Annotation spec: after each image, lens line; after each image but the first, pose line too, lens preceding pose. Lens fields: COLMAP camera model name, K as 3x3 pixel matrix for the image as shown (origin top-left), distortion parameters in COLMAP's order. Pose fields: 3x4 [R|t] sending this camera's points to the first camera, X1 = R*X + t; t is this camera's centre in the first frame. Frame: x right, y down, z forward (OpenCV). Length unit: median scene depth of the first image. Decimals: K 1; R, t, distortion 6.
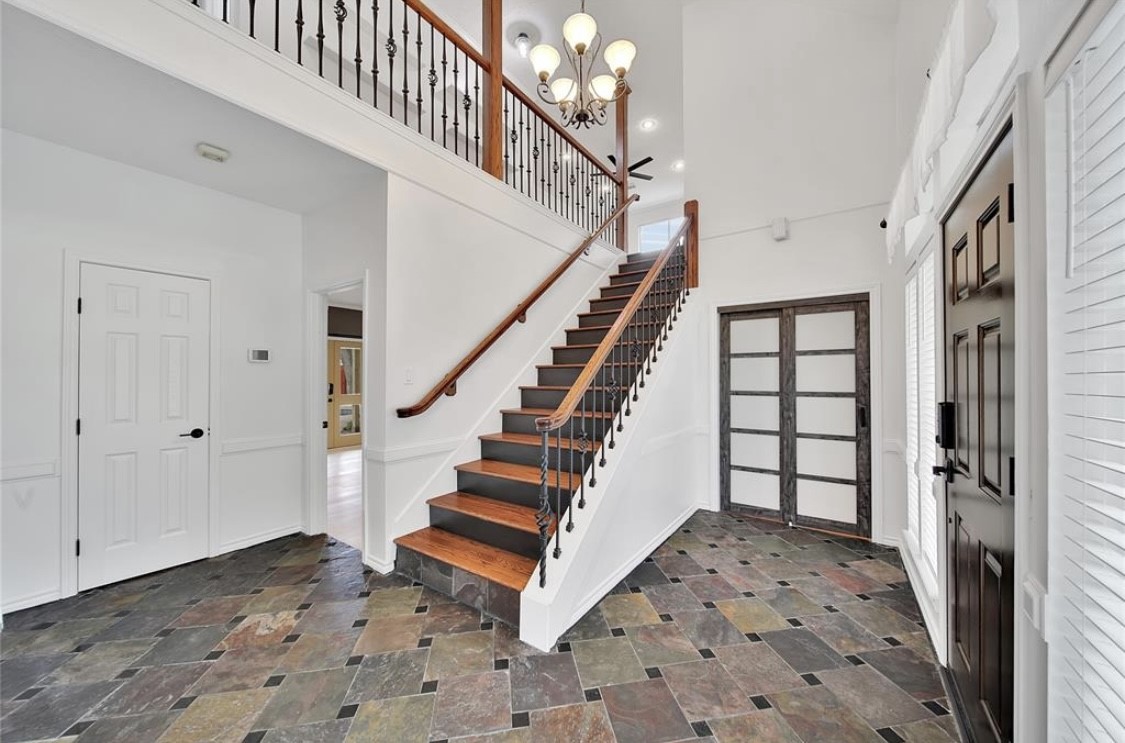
lens RADIAL K [[396.3, 0, 565.4], [0, 396.3, 366.5], [0, 0, 1]] dist [-0.000686, -0.000179]
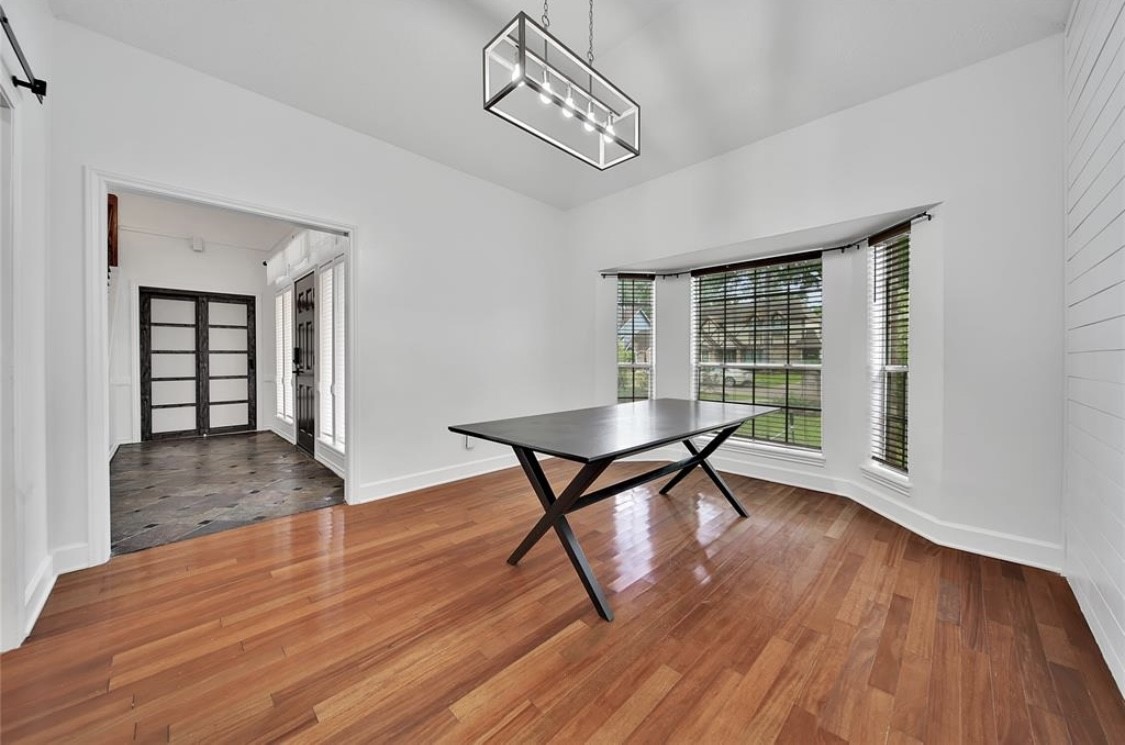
lens RADIAL K [[404.1, 0, 560.5], [0, 404.1, 370.9], [0, 0, 1]] dist [0.012004, 0.000018]
pose [[0.188356, -0.032299, 0.981570, -0.754490], [-0.023628, 0.999021, 0.037408, 0.050544], [-0.981817, -0.030238, 0.187408, -0.687107]]
